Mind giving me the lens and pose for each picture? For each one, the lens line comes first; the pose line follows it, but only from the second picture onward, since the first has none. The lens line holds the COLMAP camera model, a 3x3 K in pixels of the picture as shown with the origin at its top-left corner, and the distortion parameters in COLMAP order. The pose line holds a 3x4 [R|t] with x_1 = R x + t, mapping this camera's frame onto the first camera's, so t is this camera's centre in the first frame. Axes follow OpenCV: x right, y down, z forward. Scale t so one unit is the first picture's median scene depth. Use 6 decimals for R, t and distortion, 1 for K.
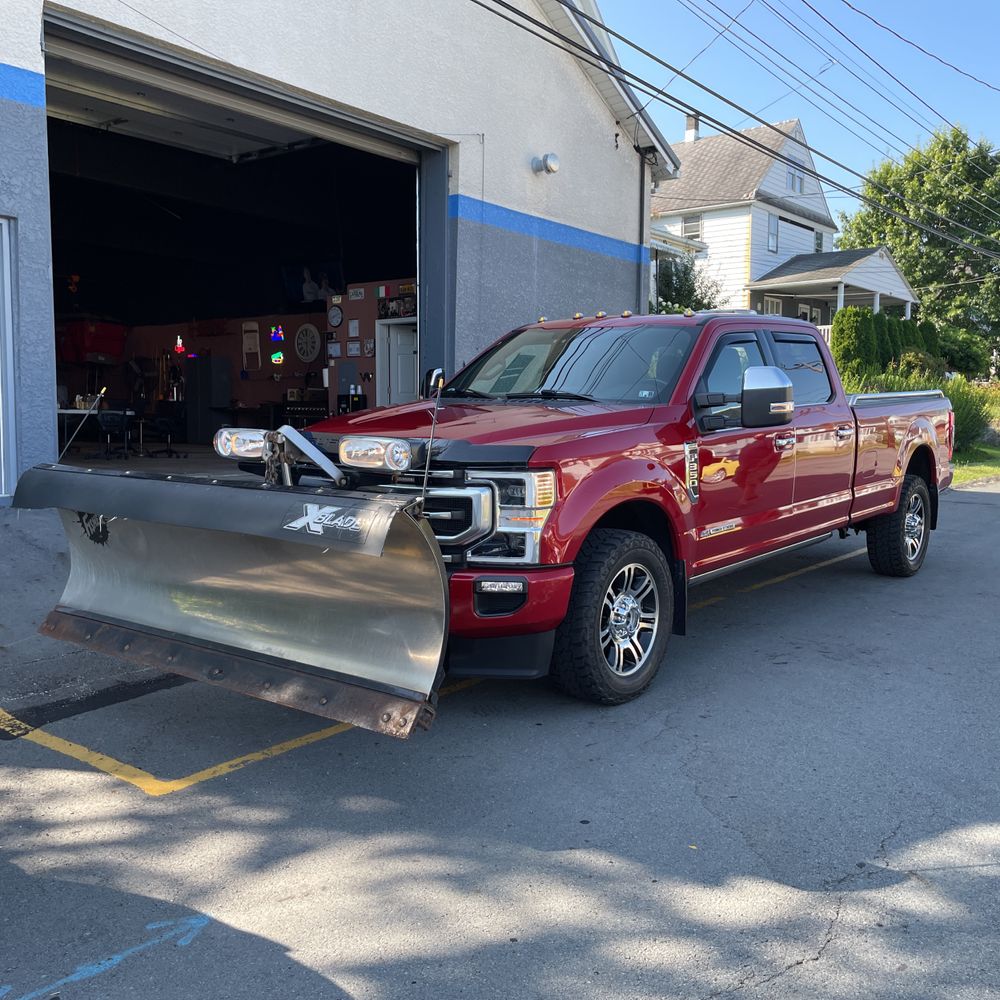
lens RADIAL K [[1011.1, 0, 500.8], [0, 1011.1, 487.7], [0, 0, 1]] dist [0.089238, -0.141614]
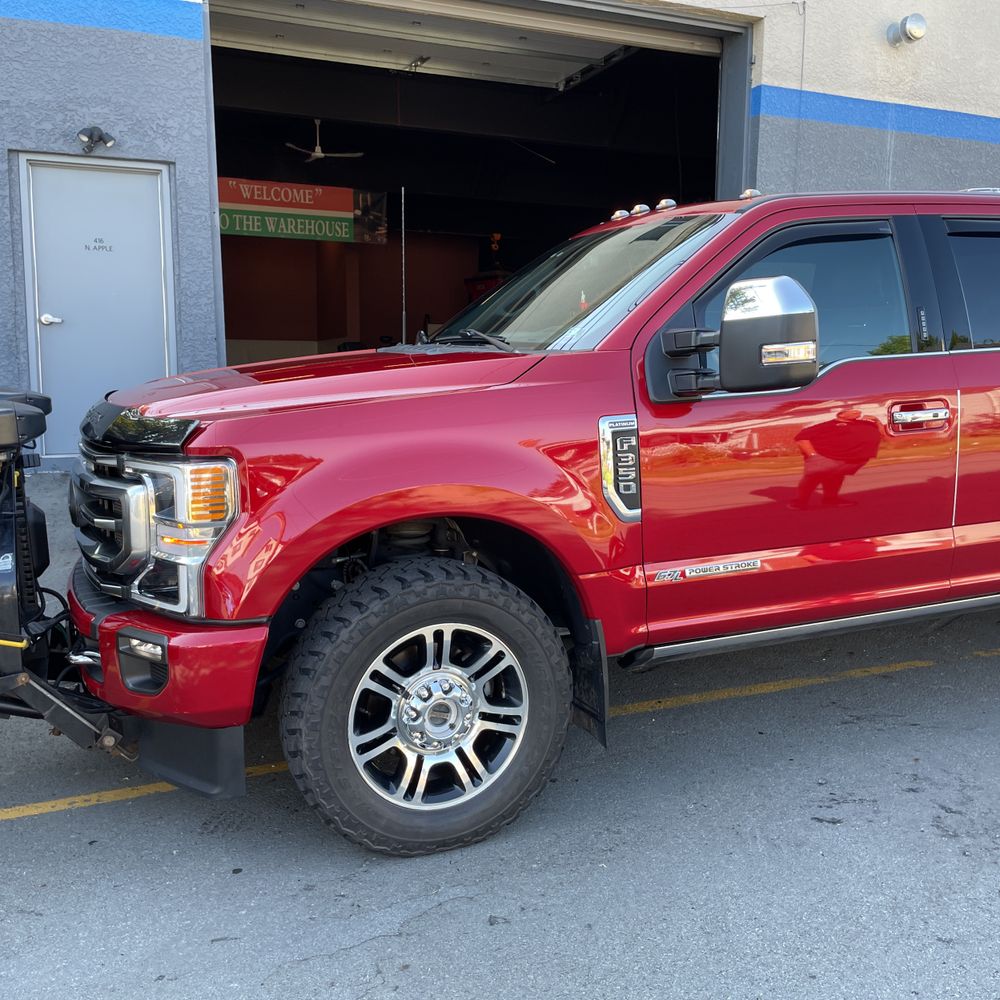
lens RADIAL K [[1006.7, 0, 502.7], [0, 1006.7, 483.5], [0, 0, 1]] dist [0.081009, -0.120138]
pose [[0.874108, 0.051875, -0.482954, 0.267420], [-0.031403, 0.998236, 0.050386, -0.022197], [0.484716, -0.028876, 0.874195, 0.311316]]
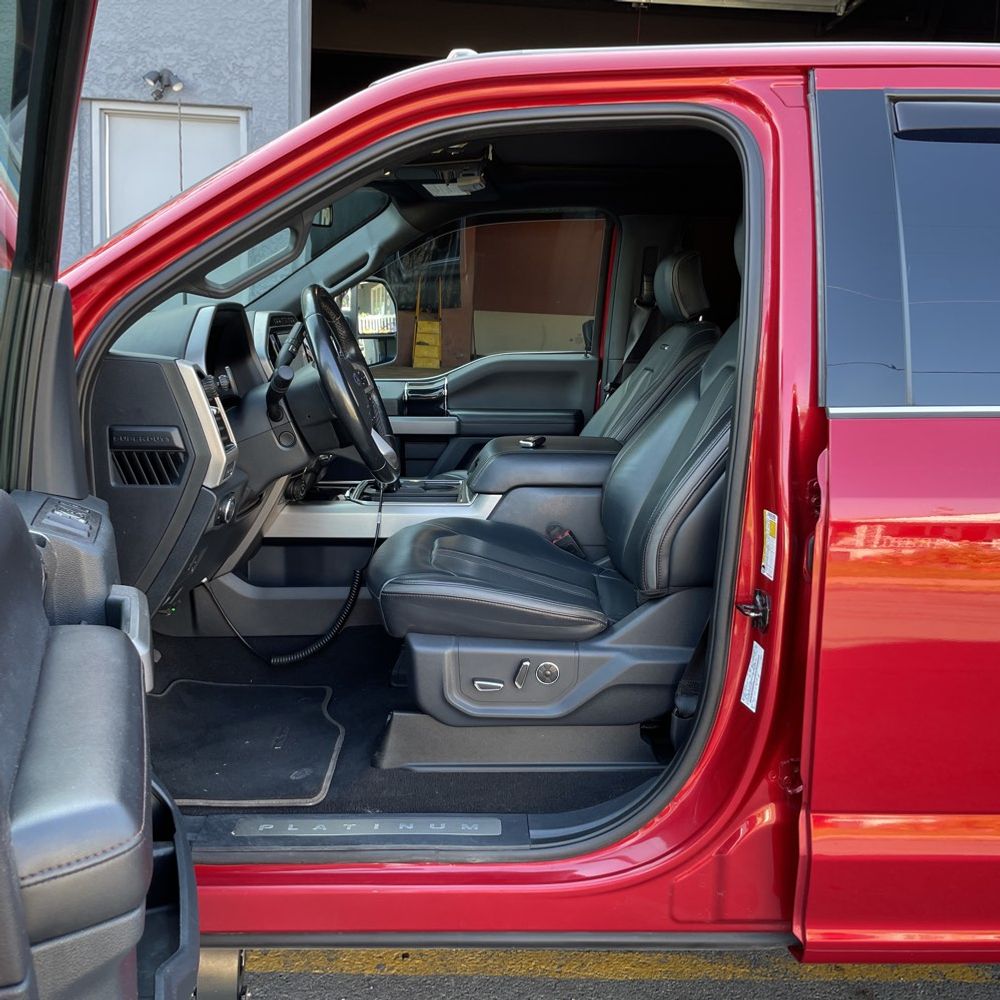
lens RADIAL K [[1011.1, 0, 500.8], [0, 1011.1, 487.7], [0, 0, 1]] dist [0.089238, -0.141614]
pose [[0.639593, 0.139589, -0.755934, 0.329941], [-0.097686, 0.990161, 0.100190, -0.060193], [0.762482, 0.009763, 0.646936, 0.619124]]
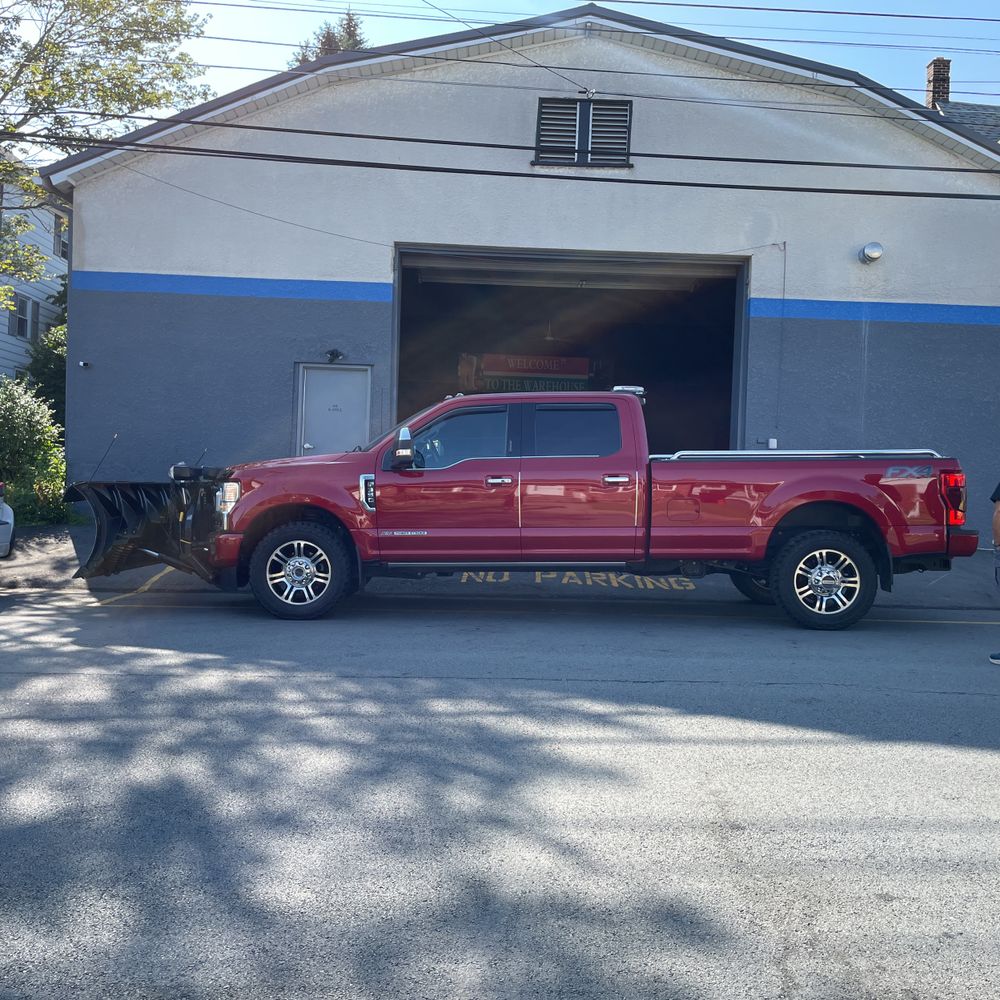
lens RADIAL K [[1006.7, 0, 495.4], [0, 1006.7, 482.5], [0, 0, 1]] dist [0.083025, -0.131107]
pose [[0.612226, 0.001836, -0.790681, 1.051128], [-0.085248, 0.994322, -0.063699, 0.035209], [0.786074, 0.106402, 0.608906, 0.116268]]
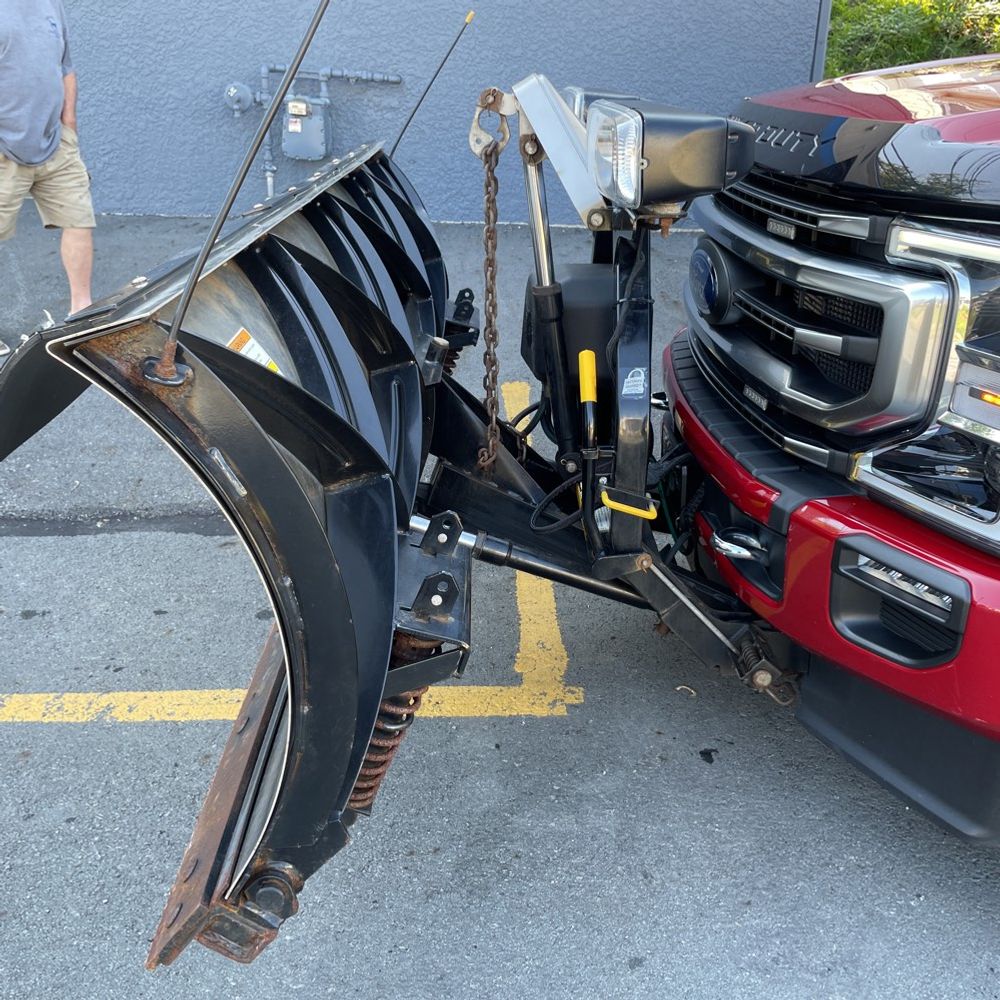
lens RADIAL K [[1011.1, 0, 500.8], [0, 1011.1, 487.7], [0, 0, 1]] dist [0.089238, -0.141614]
pose [[0.619741, 0.296720, -0.726552, 0.087049], [-0.077451, 0.944377, 0.319614, -0.017995], [0.780975, -0.141806, 0.608251, 0.379043]]
